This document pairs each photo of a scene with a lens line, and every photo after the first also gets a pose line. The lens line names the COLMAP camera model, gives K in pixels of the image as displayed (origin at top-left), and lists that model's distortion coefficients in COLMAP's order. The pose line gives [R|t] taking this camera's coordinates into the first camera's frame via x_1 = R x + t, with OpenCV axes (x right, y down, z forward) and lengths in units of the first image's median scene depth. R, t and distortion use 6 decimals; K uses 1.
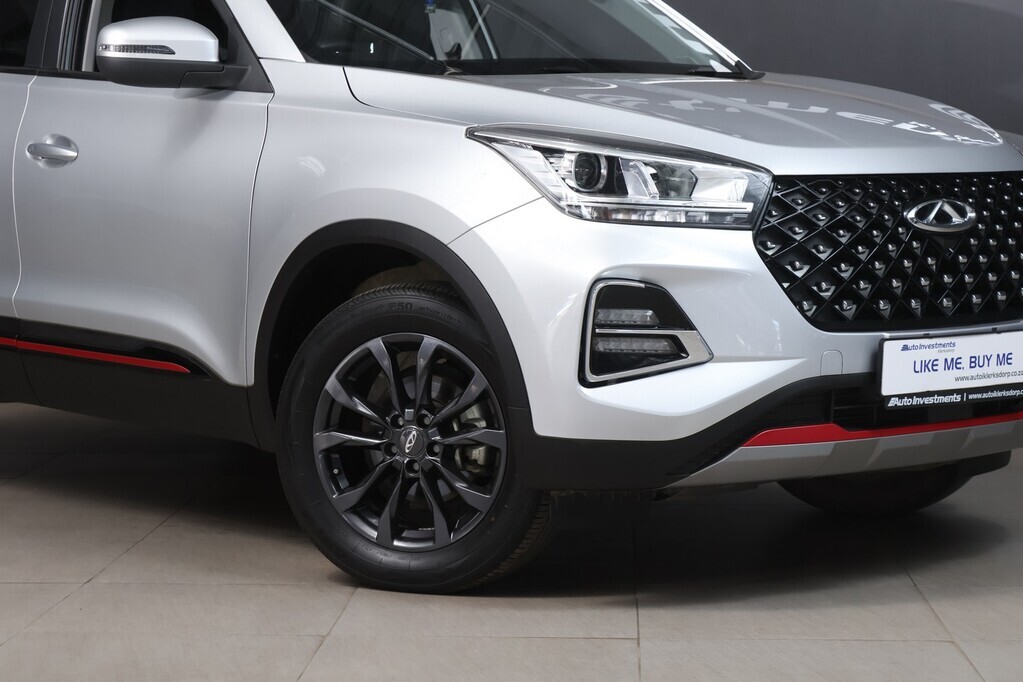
lens RADIAL K [[2388.6, 0, 511.5], [0, 2388.6, 341.0], [0, 0, 1]] dist [0.070977, 0.312092]
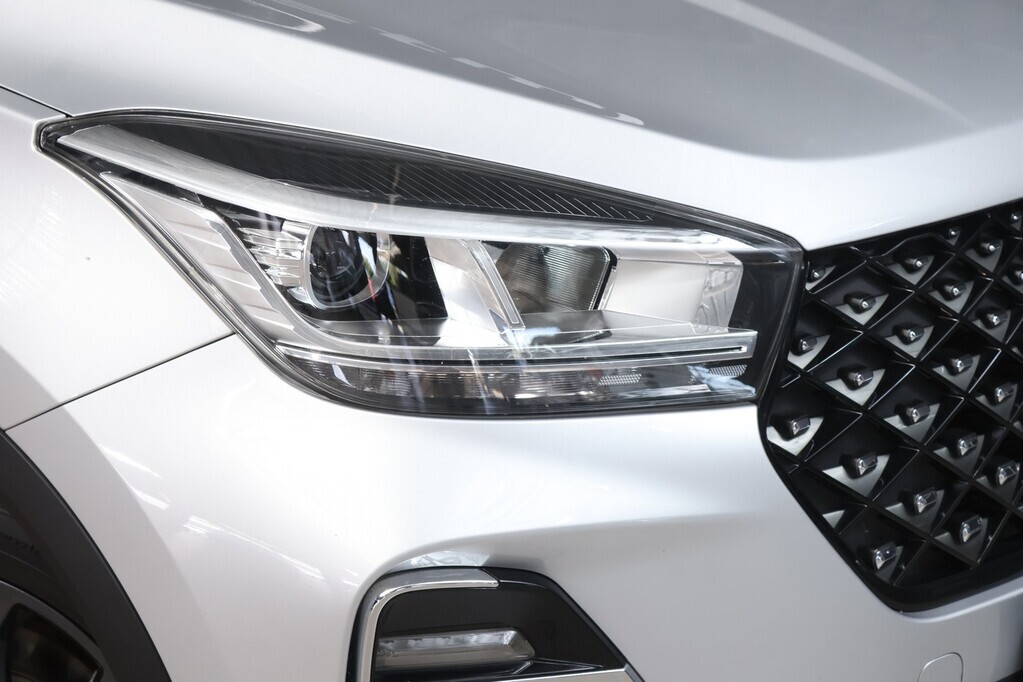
lens RADIAL K [[2553.6, 0, 511.5], [0, 2553.6, 341.0], [0, 0, 1]] dist [-0.025839, 0.068258]
pose [[0.995624, -0.049062, 0.079539, 0.025477], [0.026775, 0.965184, 0.260197, -0.168181], [-0.089536, -0.256928, 0.962274, 0.585391]]
